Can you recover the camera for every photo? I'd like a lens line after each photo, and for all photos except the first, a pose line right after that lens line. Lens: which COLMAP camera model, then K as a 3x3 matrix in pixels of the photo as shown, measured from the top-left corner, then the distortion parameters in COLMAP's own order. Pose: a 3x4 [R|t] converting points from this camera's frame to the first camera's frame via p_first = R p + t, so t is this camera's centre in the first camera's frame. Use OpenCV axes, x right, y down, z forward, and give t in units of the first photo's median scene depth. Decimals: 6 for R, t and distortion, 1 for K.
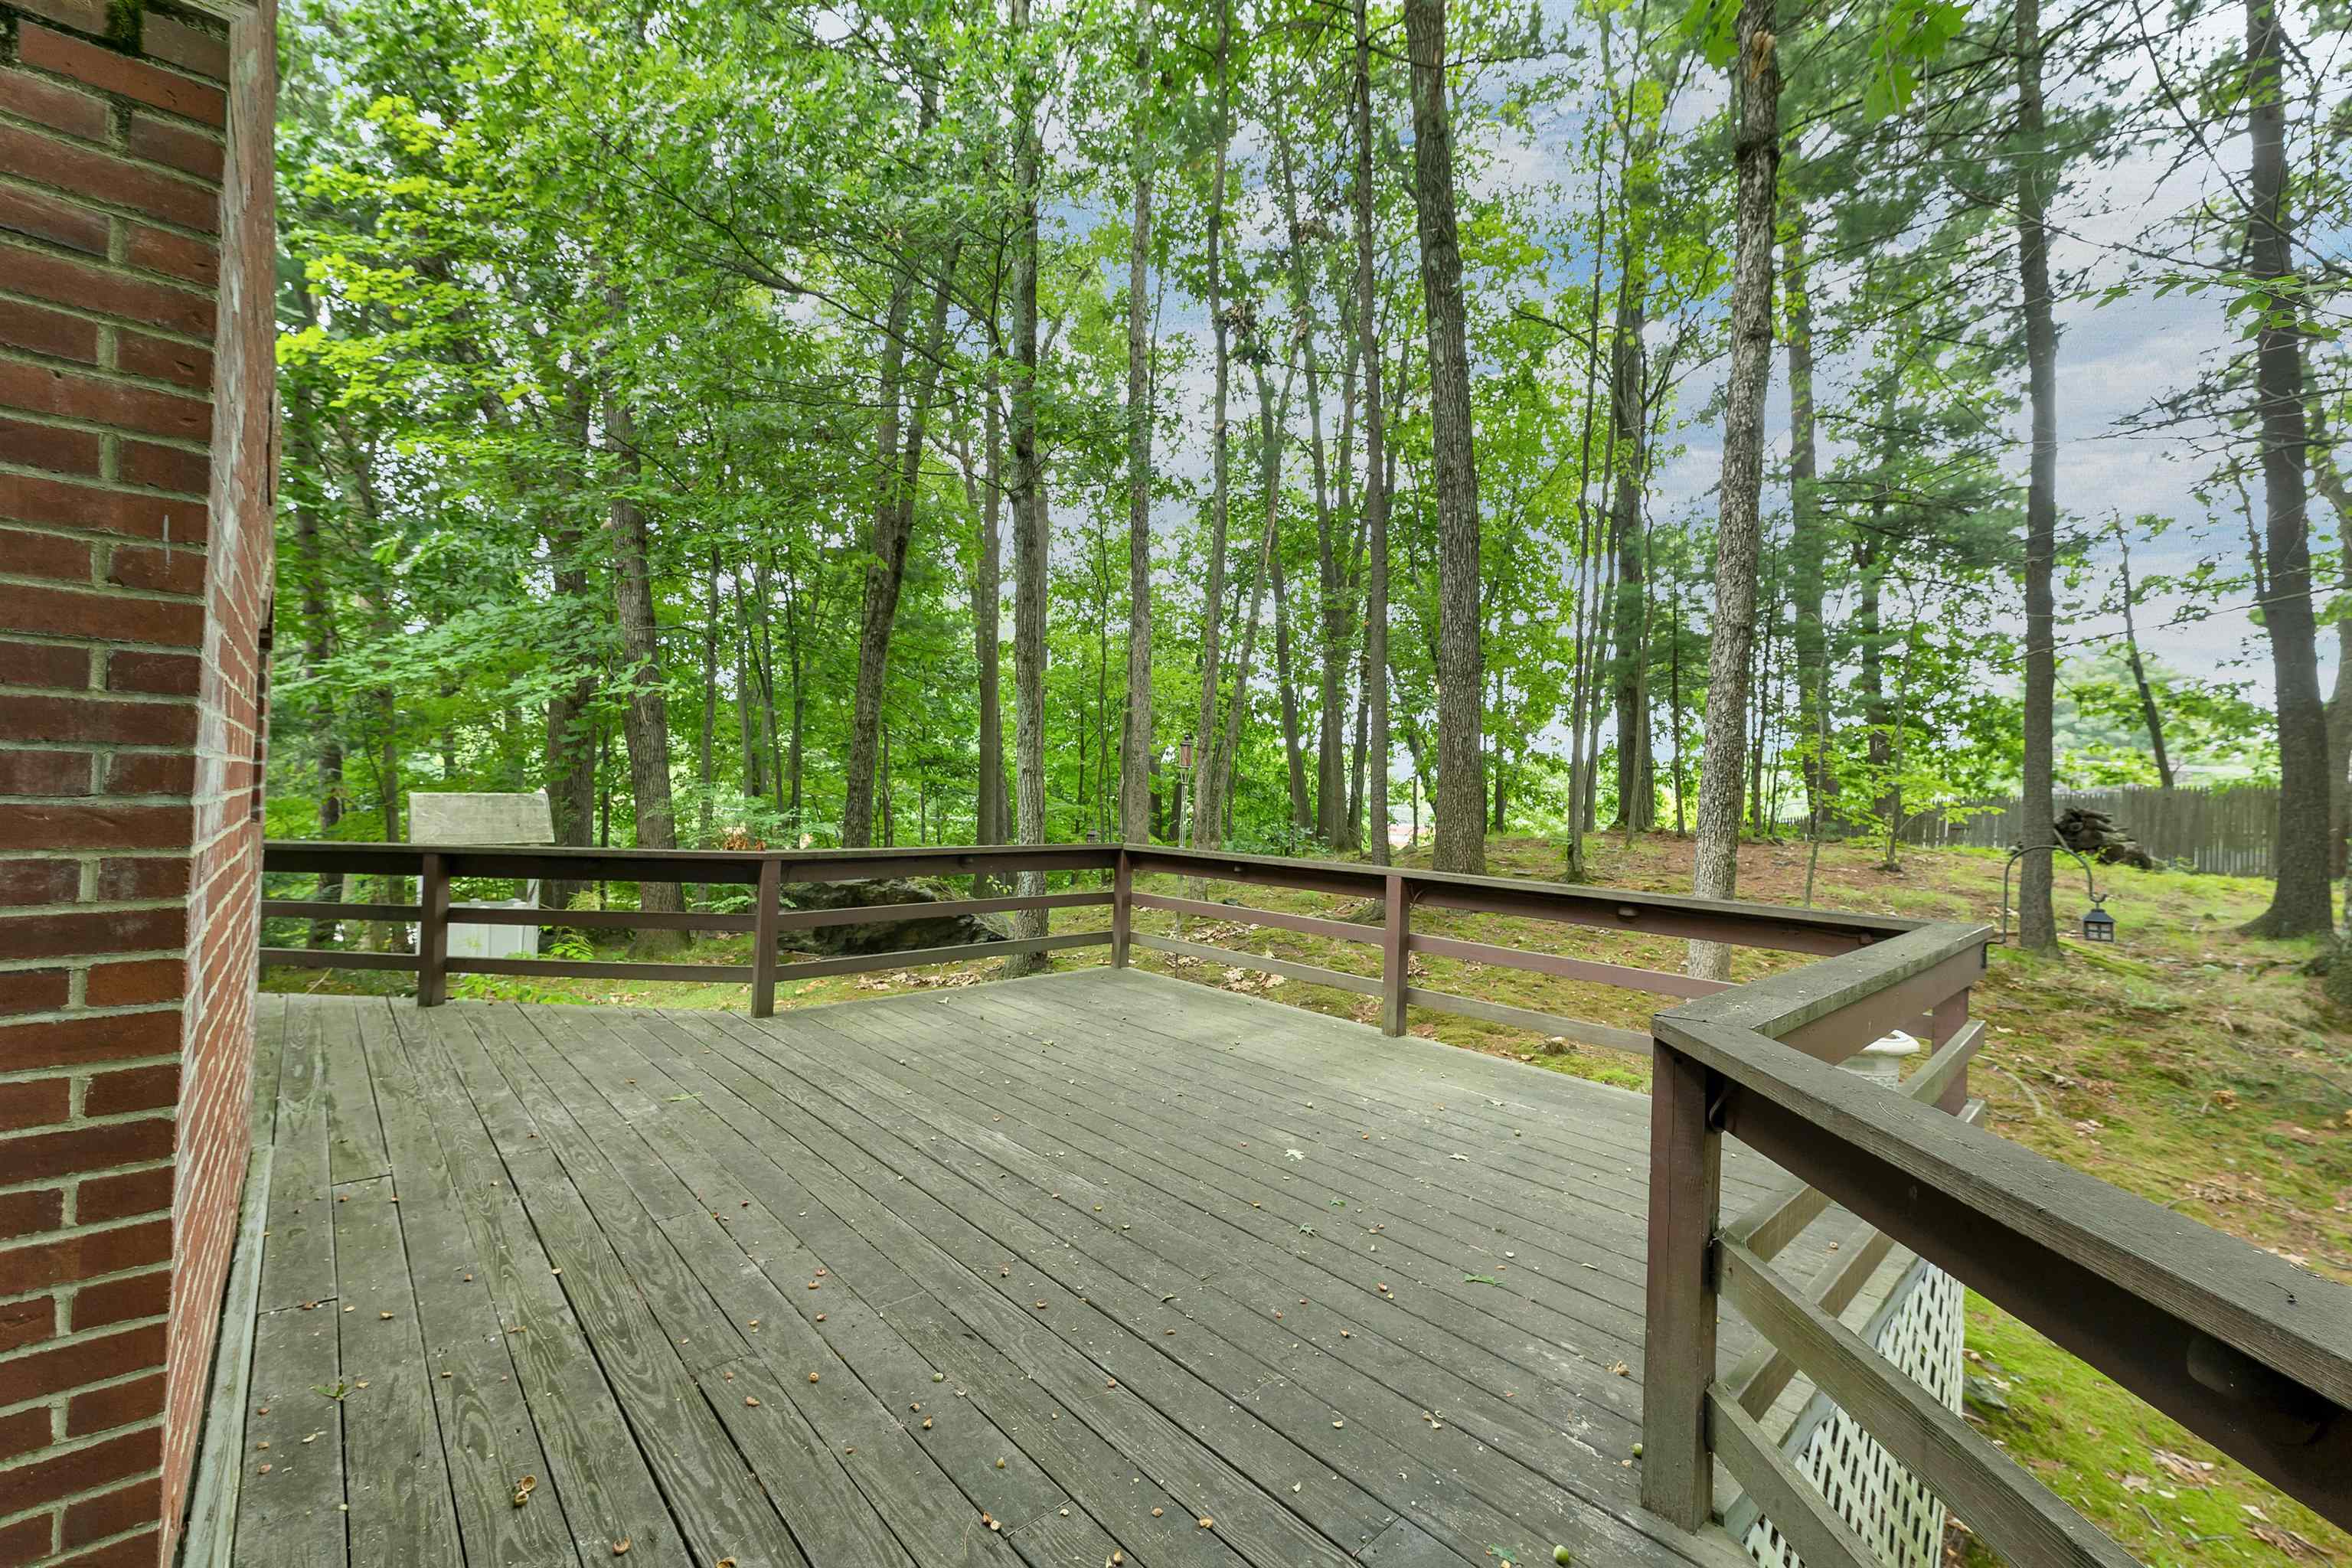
lens RADIAL K [[970.7, 0, 1165.5], [0, 970.7, 783.0], [0, 0, 1]] dist [0.001306, 0.000398]
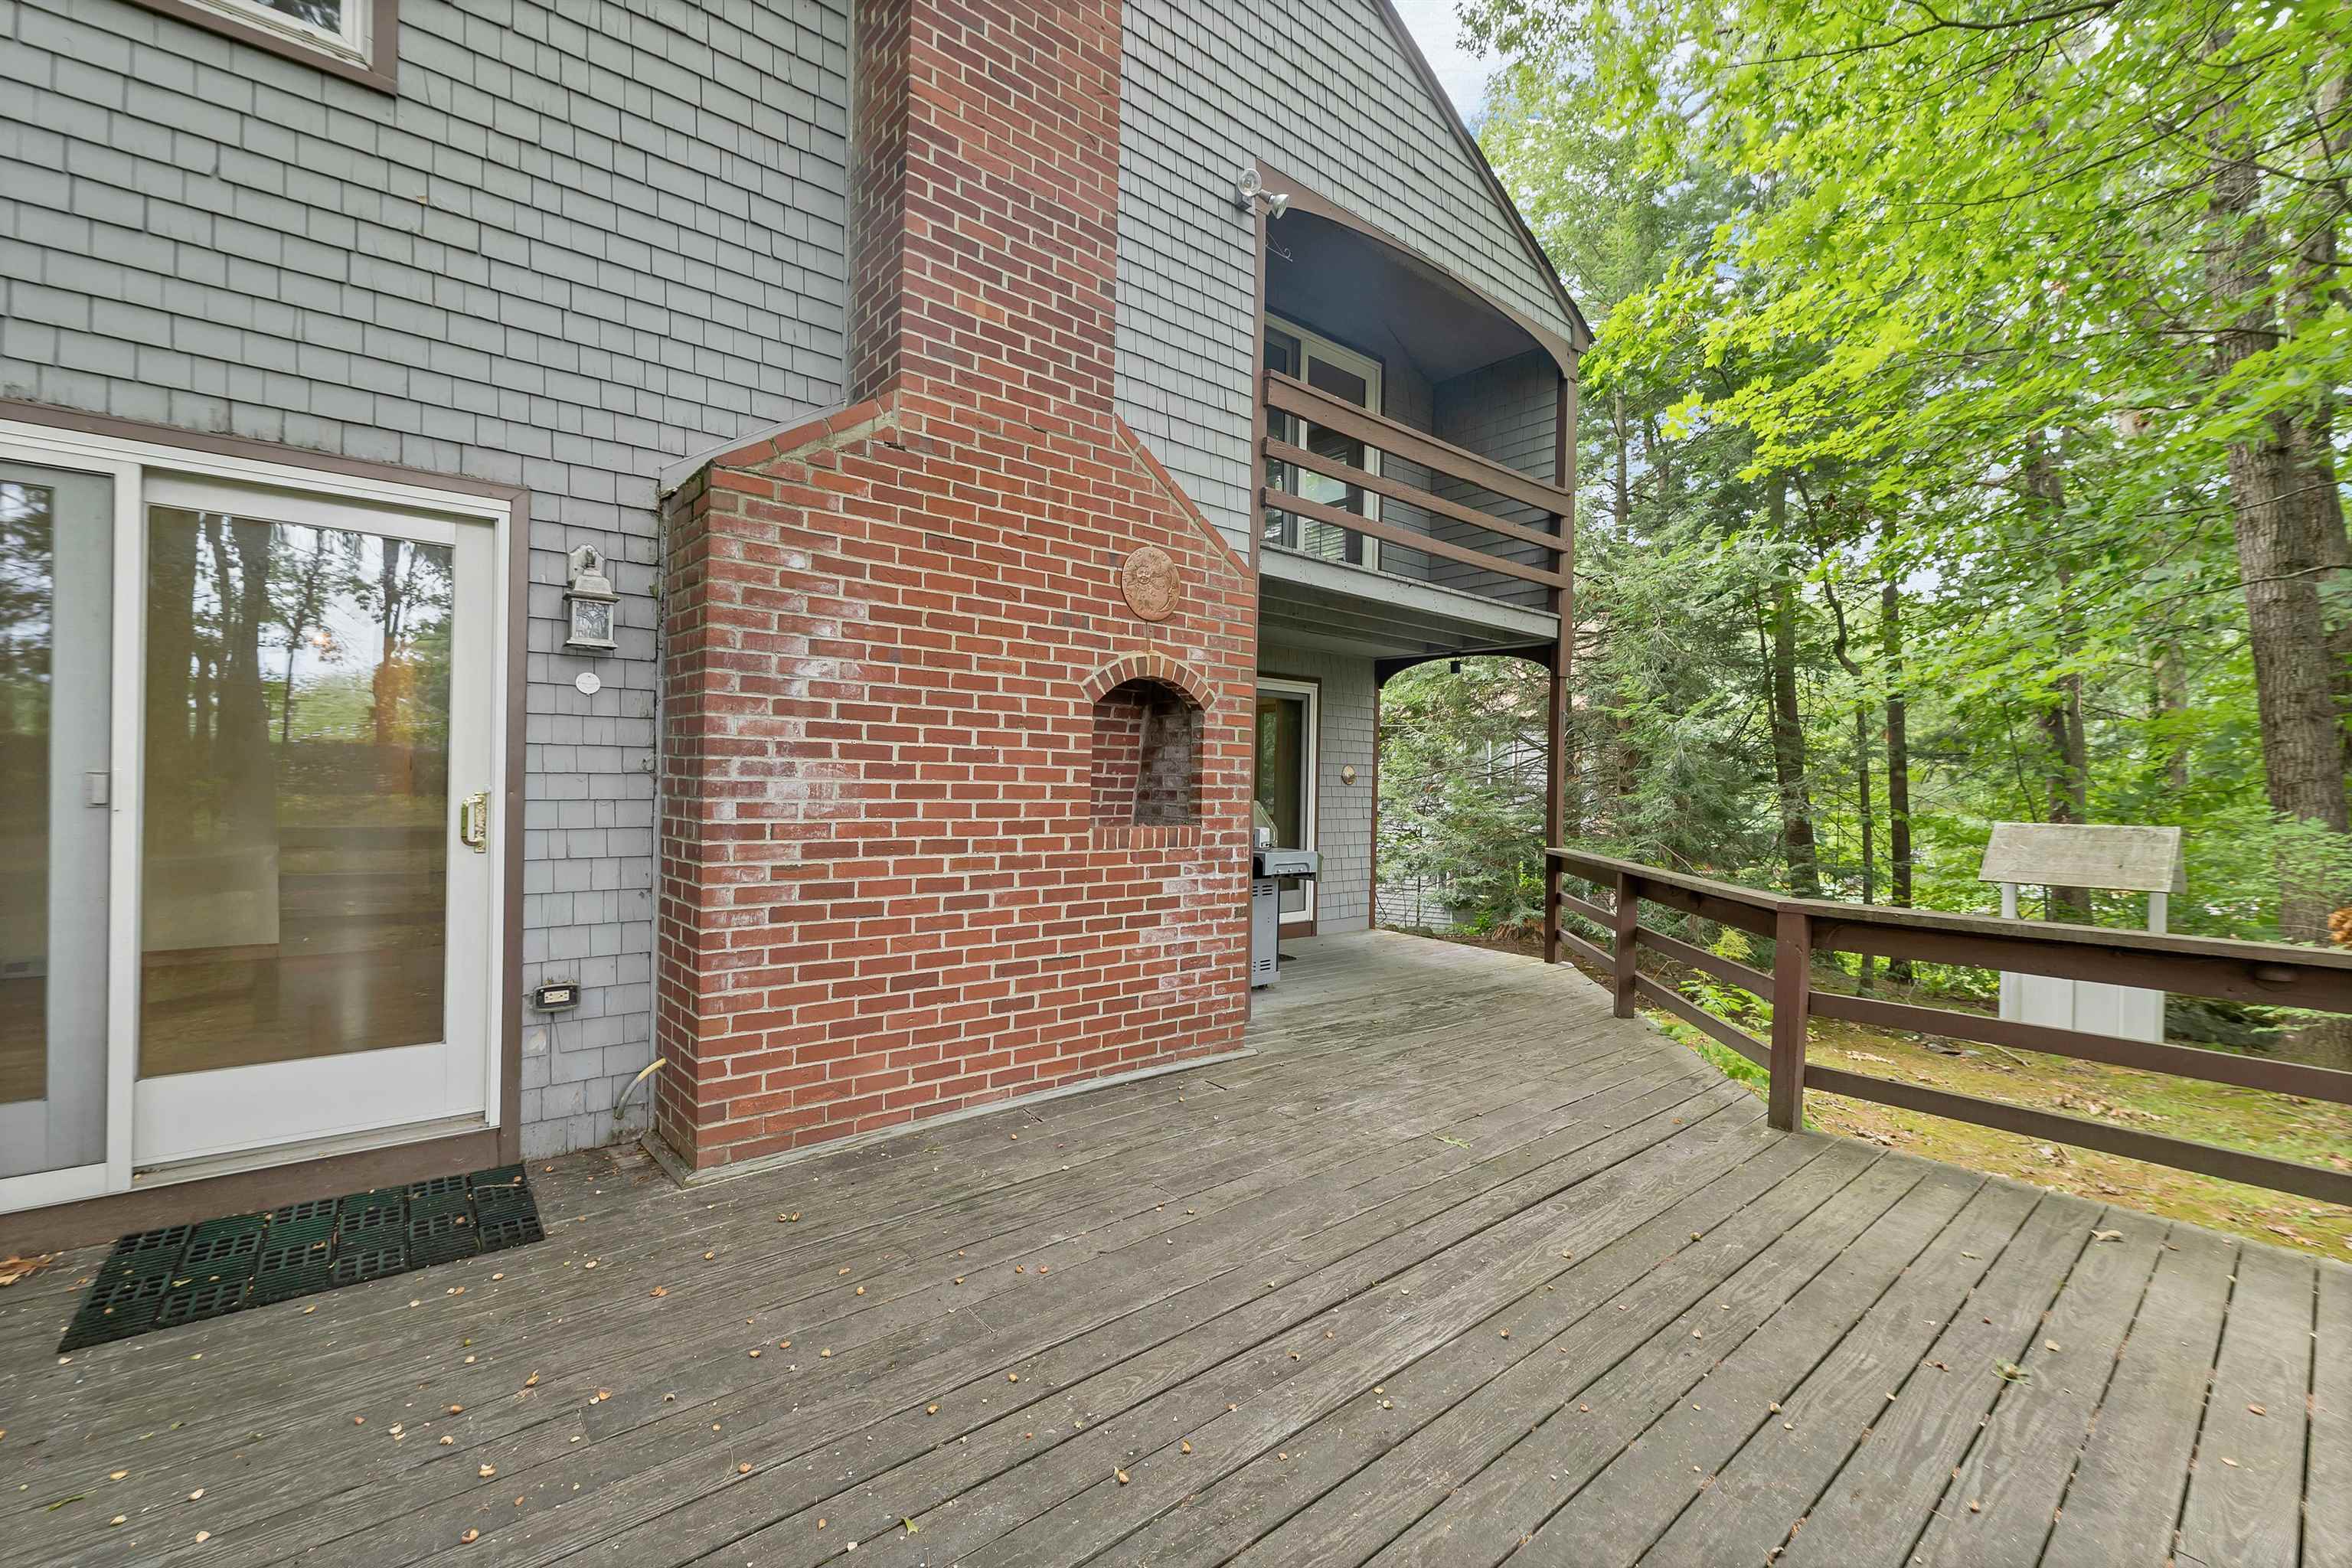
lens RADIAL K [[970.7, 0, 1166.8], [0, 970.7, 788.9], [0, 0, 1]] dist [0.001306, 0.000398]
pose [[-0.035509, -0.015451, -0.999250, 0.468295], [-0.012882, 0.999804, -0.015002, 0.005386], [0.999286, 0.012340, -0.035701, 0.800425]]
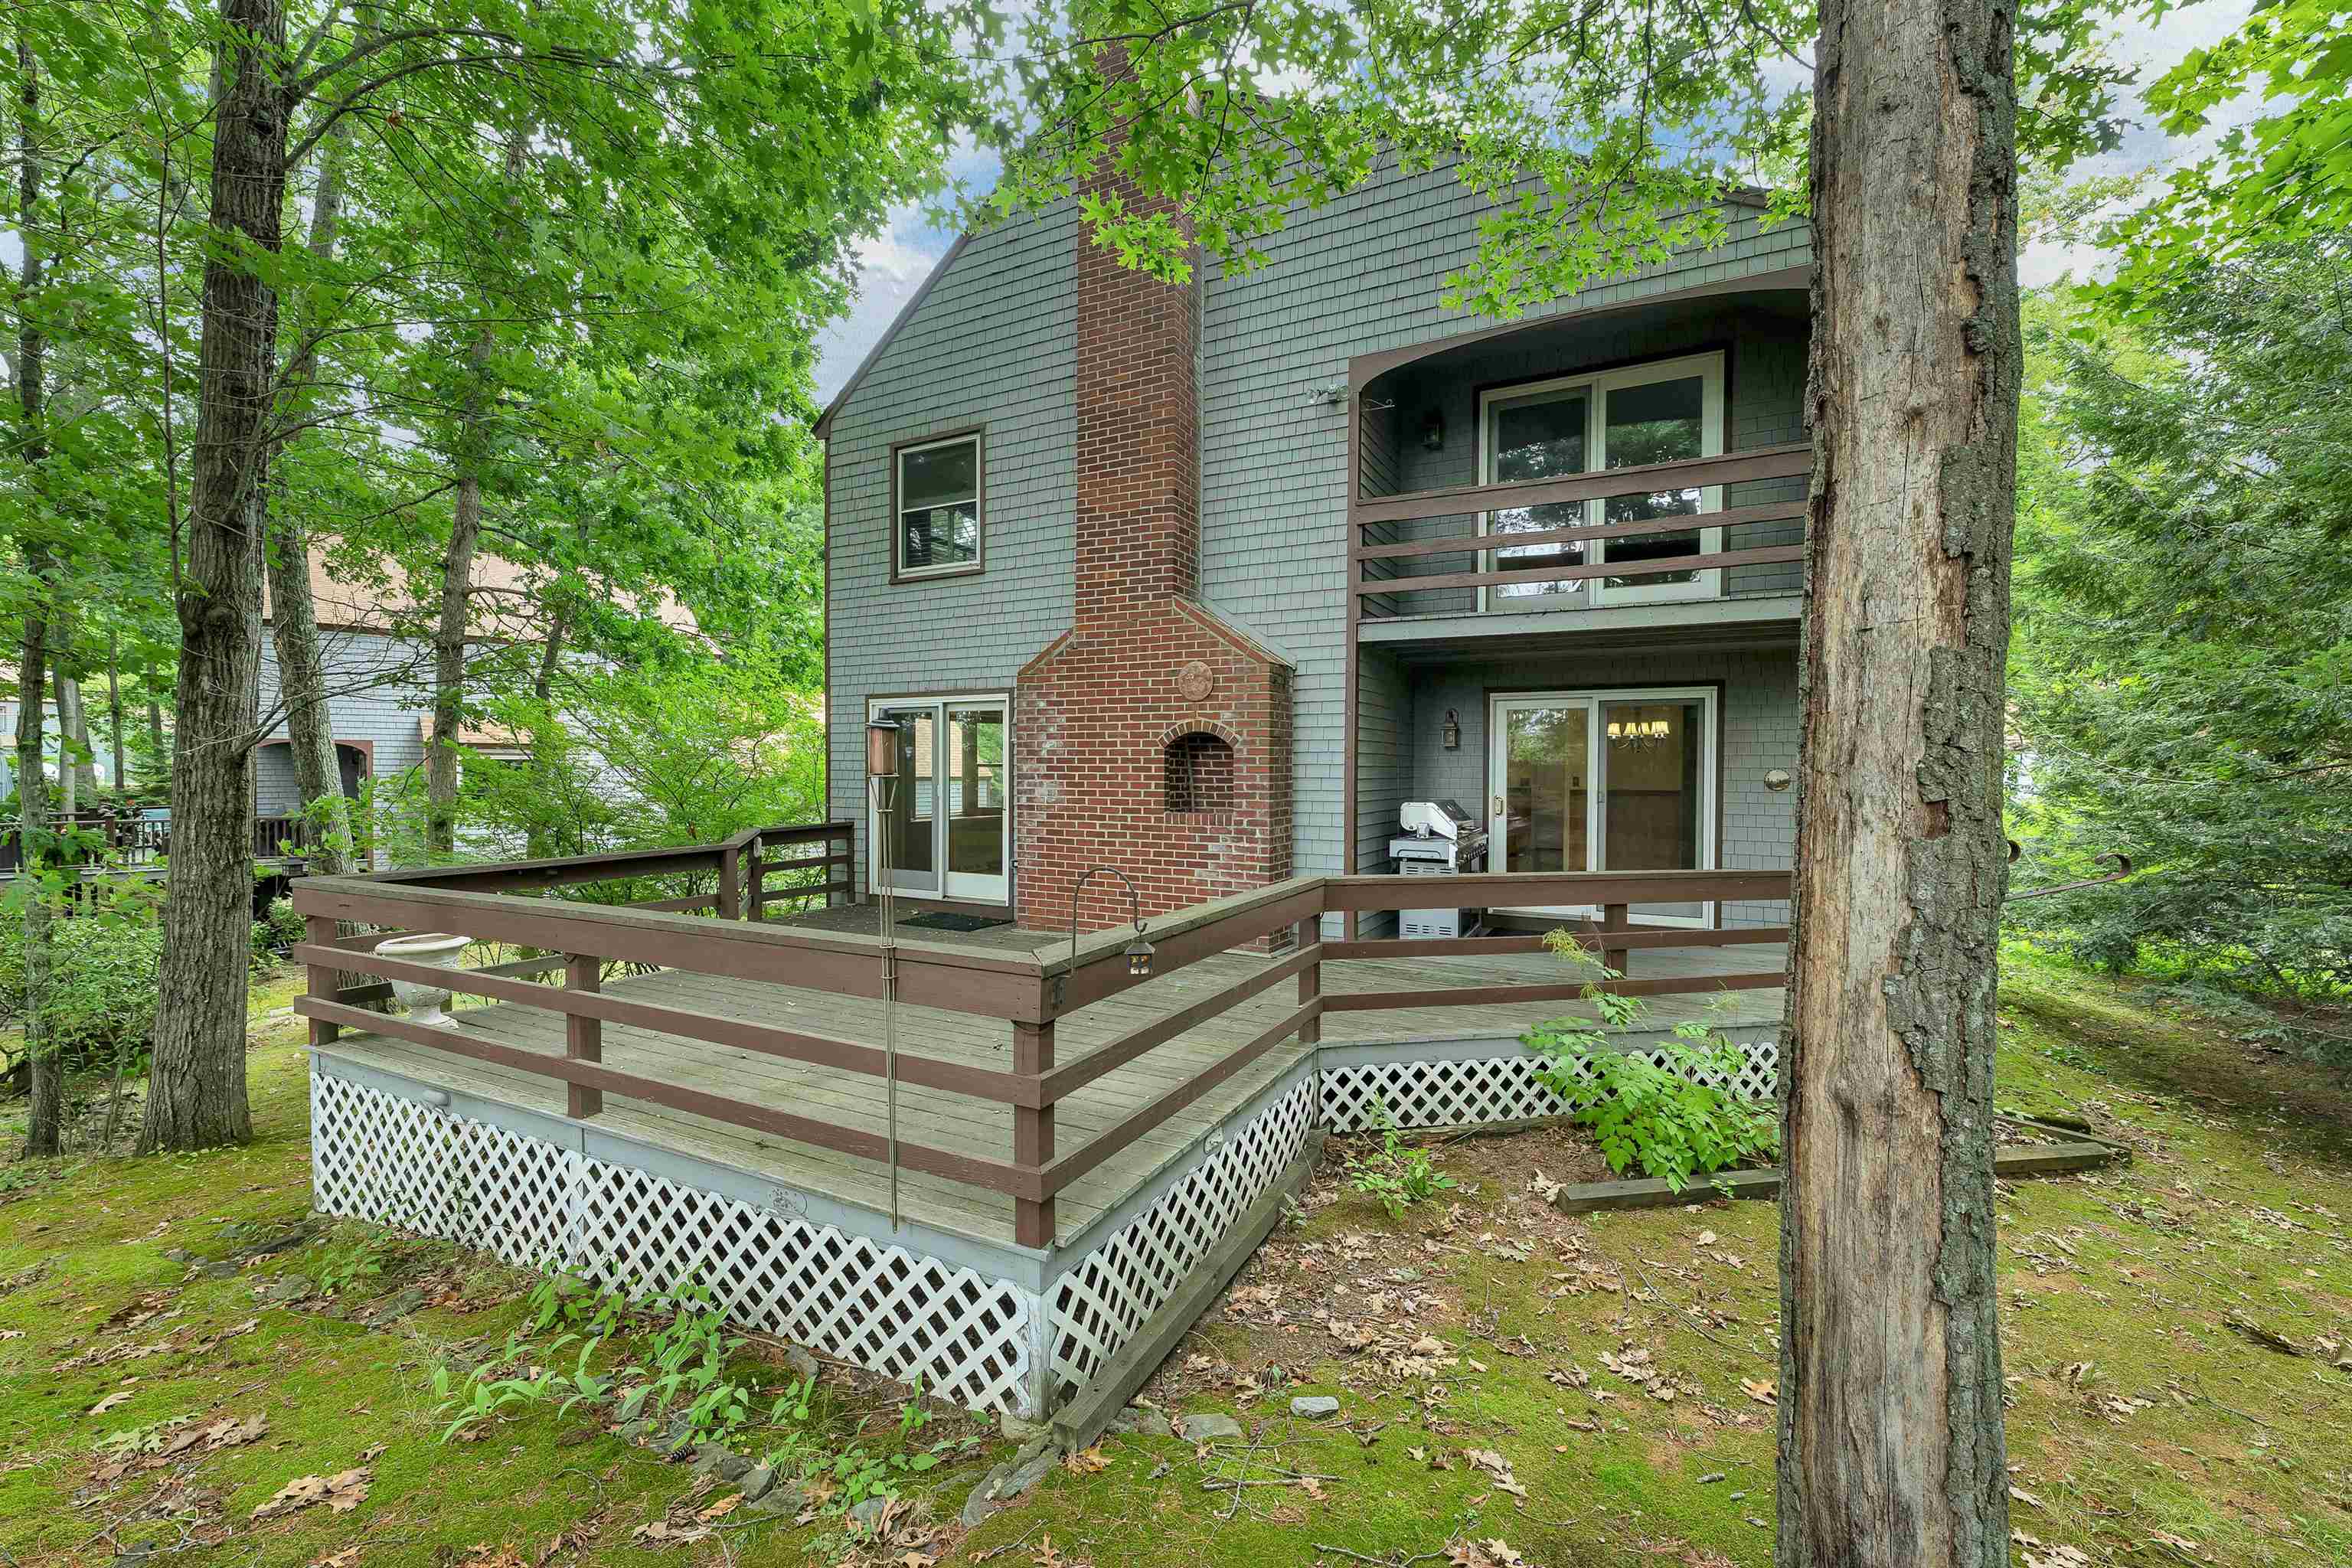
lens RADIAL K [[970.7, 0, 1176.9], [0, 970.7, 781.6], [0, 0, 1]] dist [0.001306, 0.000398]
pose [[-0.936235, -0.021340, -0.350725, 0.100391], [-0.022742, 0.999741, -0.000123, -0.034718], [0.350636, 0.007861, -0.936479, 2.705174]]
